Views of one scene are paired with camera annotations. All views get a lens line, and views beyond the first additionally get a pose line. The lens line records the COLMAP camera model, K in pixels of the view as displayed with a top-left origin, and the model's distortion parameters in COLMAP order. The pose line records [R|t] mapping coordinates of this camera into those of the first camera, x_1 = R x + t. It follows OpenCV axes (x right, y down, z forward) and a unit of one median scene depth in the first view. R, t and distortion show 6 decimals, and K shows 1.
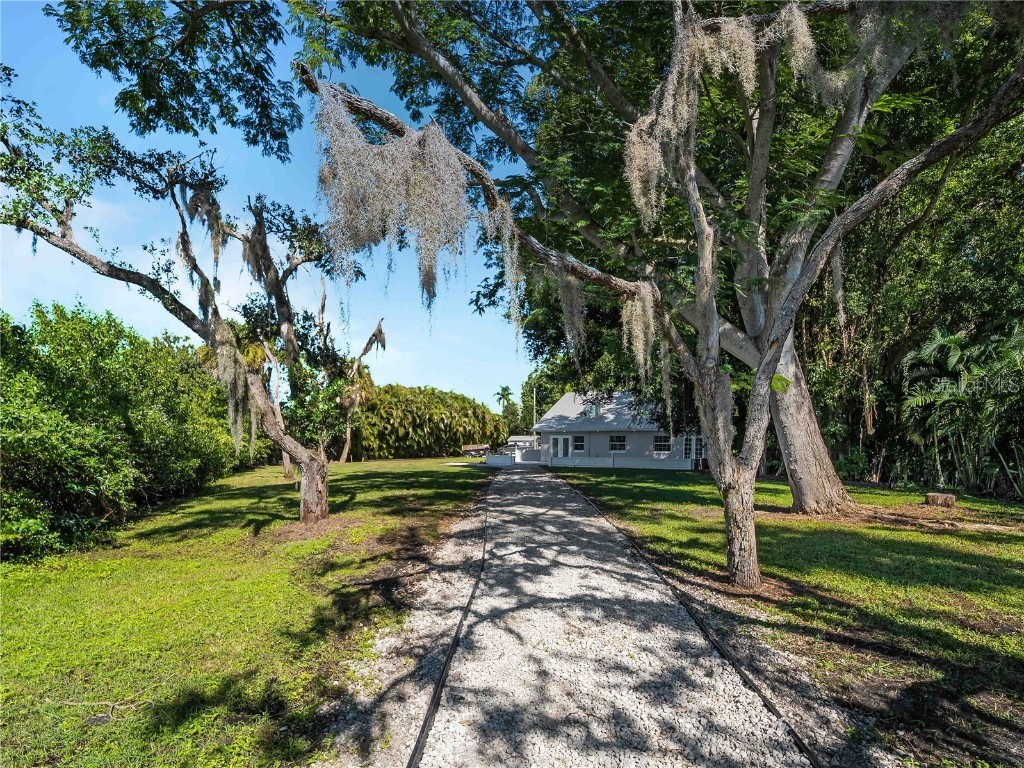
lens RADIAL K [[469.2, 0, 511.7], [0, 469.2, 385.6], [0, 0, 1]] dist [-0.002967, -0.000418]
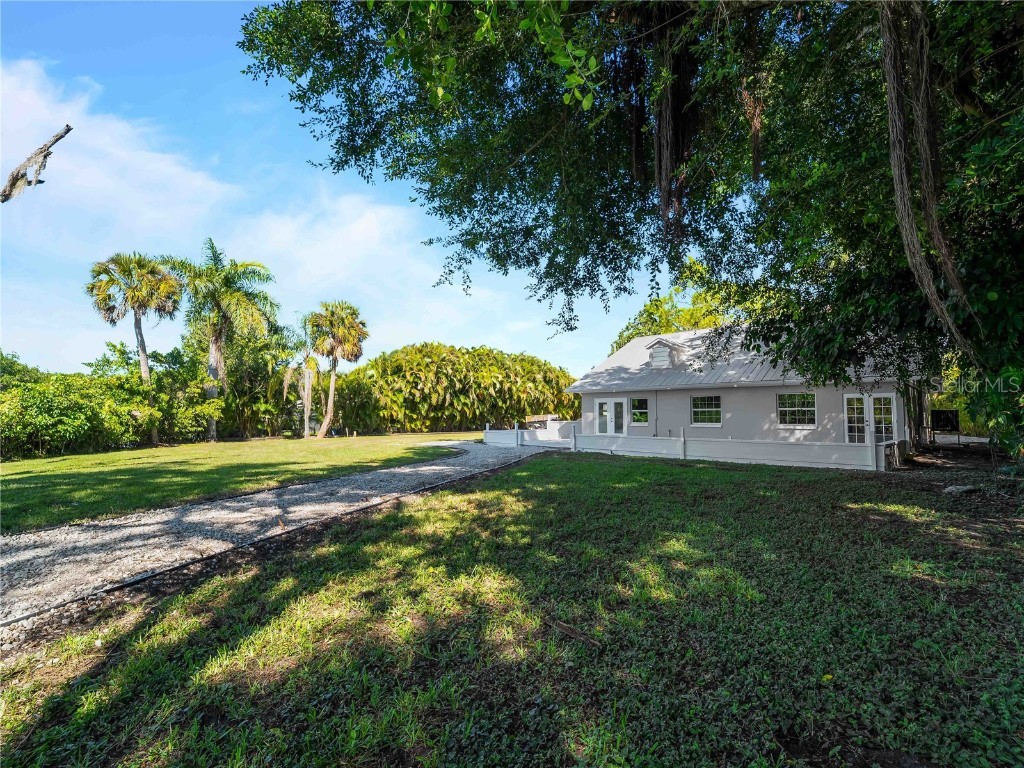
lens RADIAL K [[469.2, 0, 510.9], [0, 469.2, 382.2], [0, 0, 1]] dist [-0.002967, -0.000418]
pose [[0.974591, -0.020528, -0.223051, 0.072539], [0.032843, 0.998125, 0.051643, 0.031618], [0.221573, -0.057656, 0.973438, 0.239762]]
